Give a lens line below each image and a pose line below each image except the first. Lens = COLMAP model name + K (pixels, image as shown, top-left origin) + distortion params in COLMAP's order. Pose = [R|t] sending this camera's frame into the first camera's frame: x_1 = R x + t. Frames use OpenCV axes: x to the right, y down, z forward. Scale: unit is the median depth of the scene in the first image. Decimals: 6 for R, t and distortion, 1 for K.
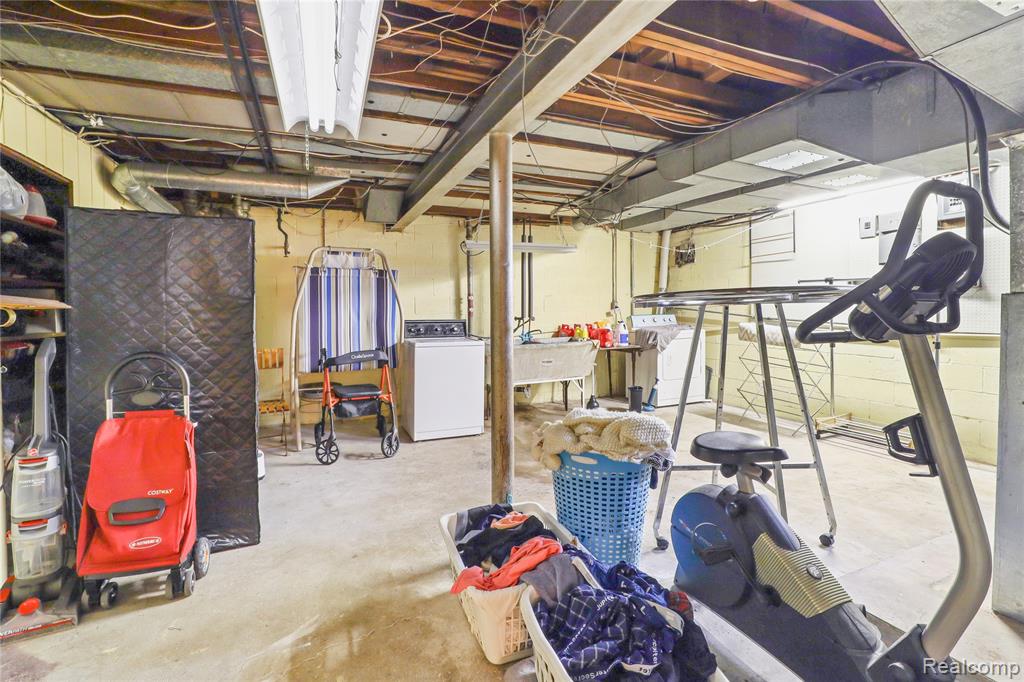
lens RADIAL K [[470.3, 0, 508.2], [0, 470.3, 311.1], [0, 0, 1]] dist [-0.023981, 0.000097]
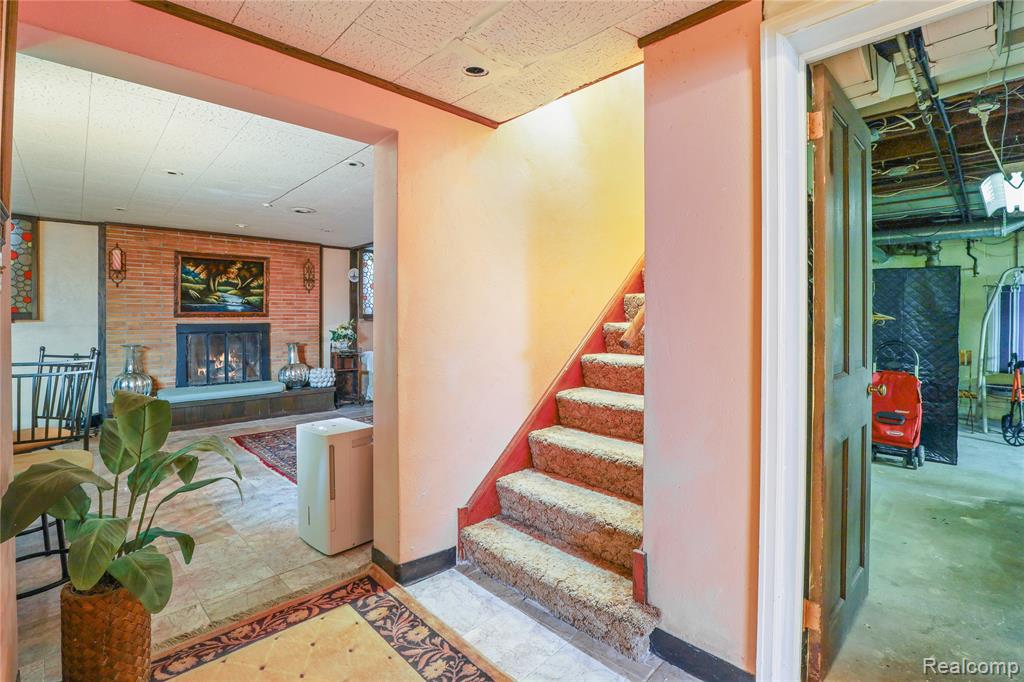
lens RADIAL K [[470.3, 0, 502.0], [0, 470.3, 320.2], [0, 0, 1]] dist [-0.023981, 0.000097]
pose [[0.346856, 0.016415, -0.937775, 0.324866], [-0.016136, 0.999803, 0.011532, 0.003279], [0.937780, 0.011132, 0.347052, -0.845443]]
